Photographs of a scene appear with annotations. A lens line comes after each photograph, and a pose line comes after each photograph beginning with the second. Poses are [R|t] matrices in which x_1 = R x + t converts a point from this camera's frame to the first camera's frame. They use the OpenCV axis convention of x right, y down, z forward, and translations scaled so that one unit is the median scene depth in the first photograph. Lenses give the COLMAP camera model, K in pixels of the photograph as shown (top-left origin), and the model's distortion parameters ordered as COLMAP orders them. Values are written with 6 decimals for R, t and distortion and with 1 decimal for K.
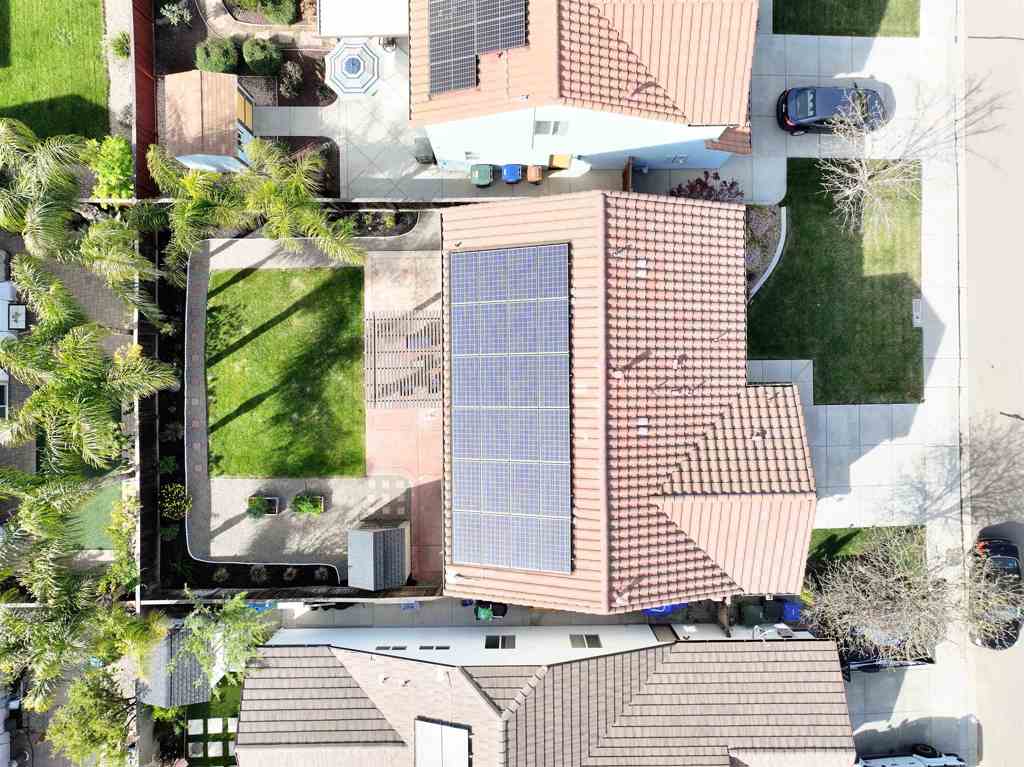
lens RADIAL K [[722.7, 0, 516.3], [0, 722.7, 378.7], [0, 0, 1]] dist [-0.002081, 0.010047]
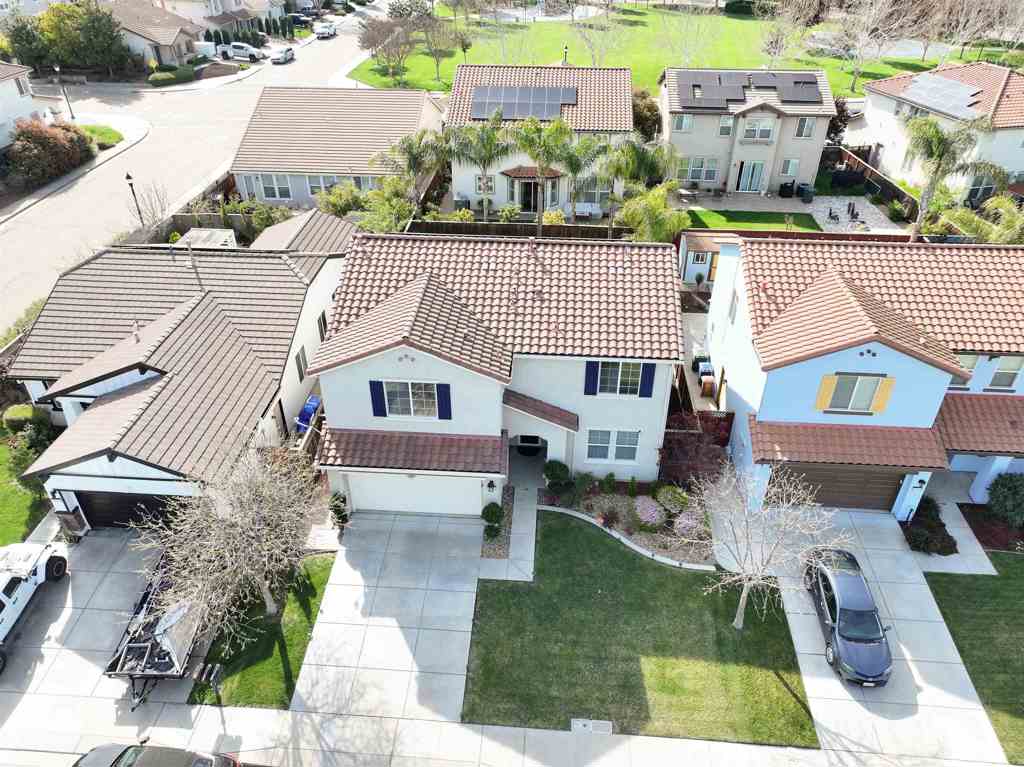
lens RADIAL K [[722.7, 0, 509.7], [0, 722.7, 378.1], [0, 0, 1]] dist [-0.002081, 0.010047]
pose [[-0.080021, 0.554026, -0.828644, 1.058972], [-0.996793, -0.043614, 0.067099, -0.050203], [0.001034, 0.831356, 0.555740, 0.379935]]
